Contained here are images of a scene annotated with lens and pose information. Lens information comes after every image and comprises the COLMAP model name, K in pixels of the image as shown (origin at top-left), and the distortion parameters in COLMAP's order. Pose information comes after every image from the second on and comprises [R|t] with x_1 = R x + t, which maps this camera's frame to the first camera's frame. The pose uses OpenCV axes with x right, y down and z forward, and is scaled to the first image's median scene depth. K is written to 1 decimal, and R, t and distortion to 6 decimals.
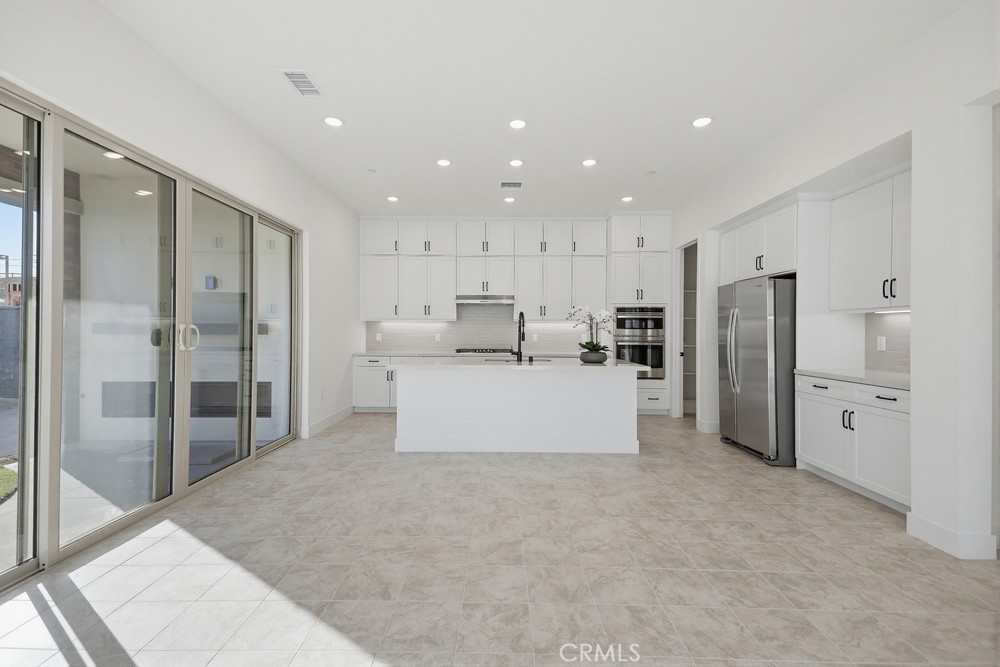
lens RADIAL K [[426.2, 0, 495.4], [0, 426.2, 331.5], [0, 0, 1]] dist [0.062707, -0.022102]
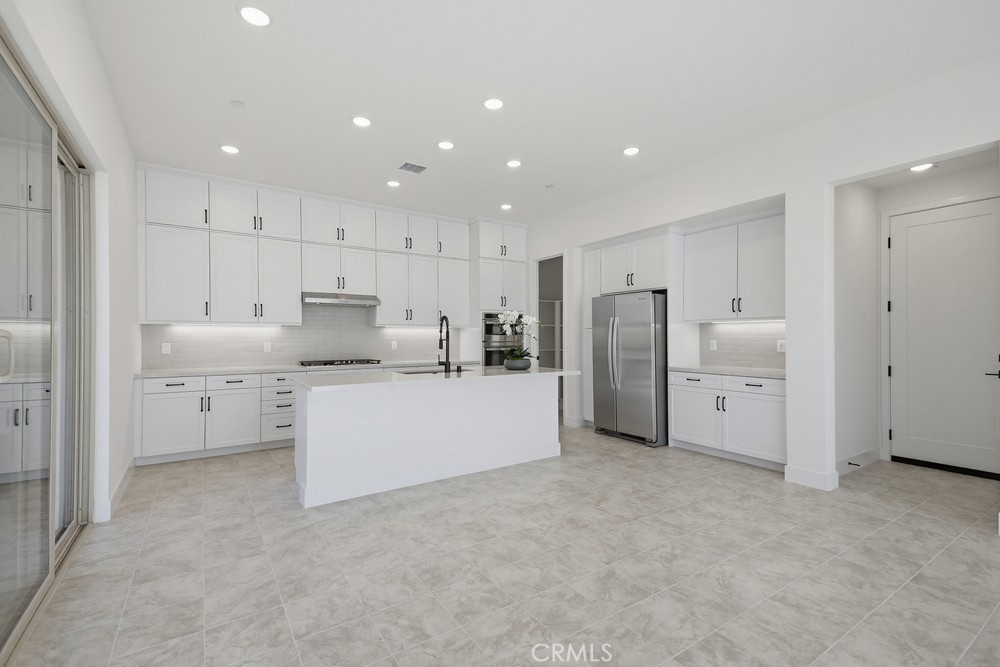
lens RADIAL K [[439.3, 0, 494.8], [0, 439.3, 334.3], [0, 0, 1]] dist [0.036472, -0.000849]
pose [[0.830109, -0.002953, 0.557594, -0.336998], [0.005961, 0.999976, -0.003579, -0.003938], [-0.557570, 0.006295, 0.830106, 0.181976]]
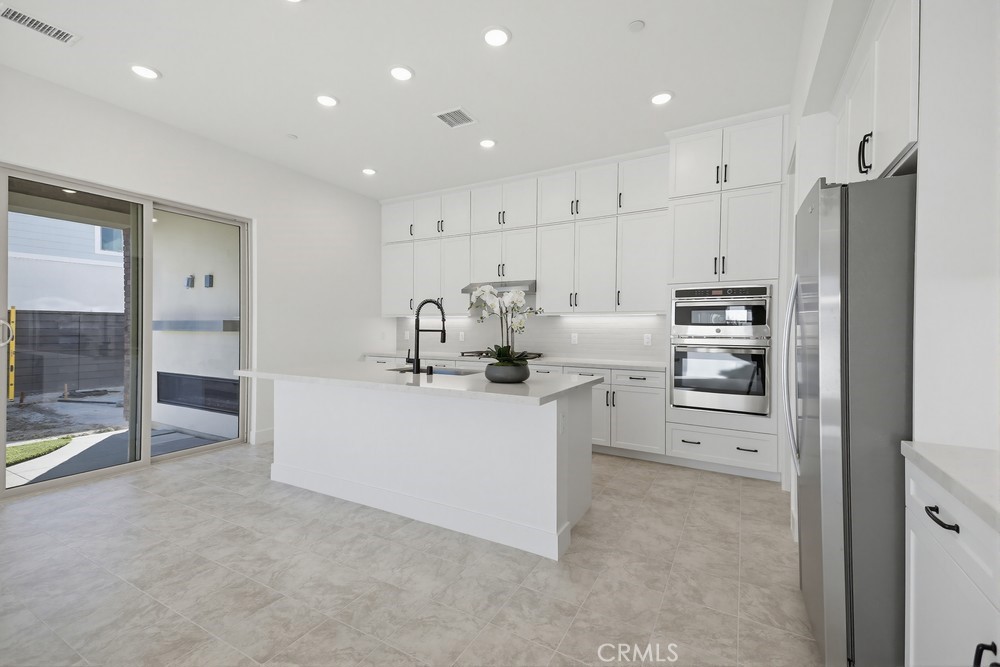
lens RADIAL K [[426.2, 0, 495.4], [0, 426.2, 331.5], [0, 0, 1]] dist [0.062707, -0.022102]
pose [[0.871564, 0.003928, -0.490265, 0.457711], [-0.001855, 0.999987, 0.004714, 0.001041], [0.490278, -0.003199, 0.871561, 0.439097]]
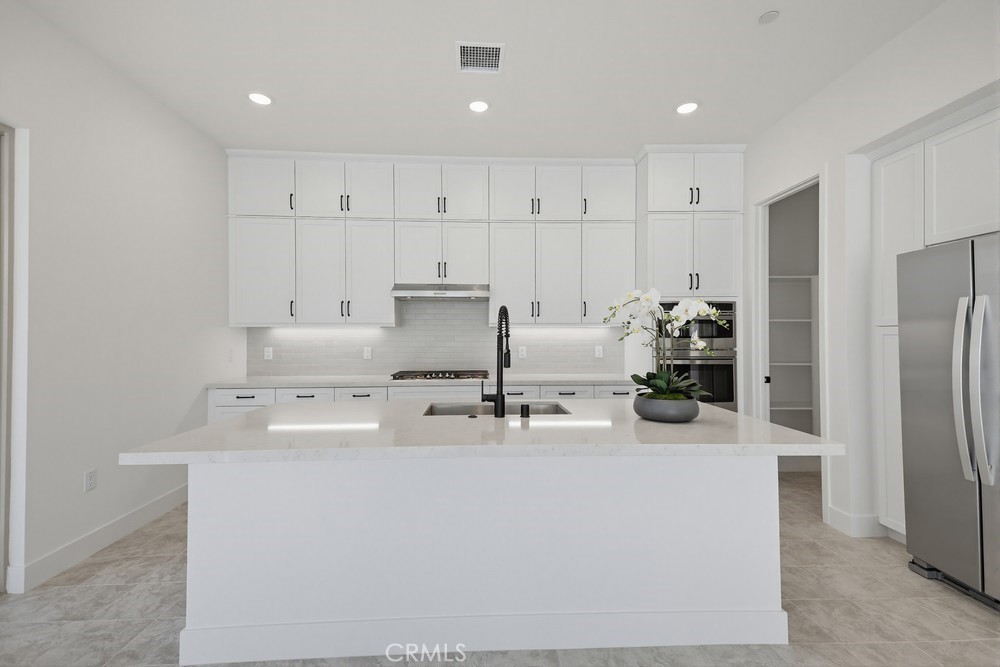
lens RADIAL K [[426.2, 0, 495.4], [0, 426.2, 331.5], [0, 0, 1]] dist [0.062707, -0.022102]
pose [[0.998704, -0.006297, 0.050502, 0.027819], [0.006848, 0.999919, -0.010746, -0.012635], [-0.050430, 0.011078, 0.998666, 0.511090]]
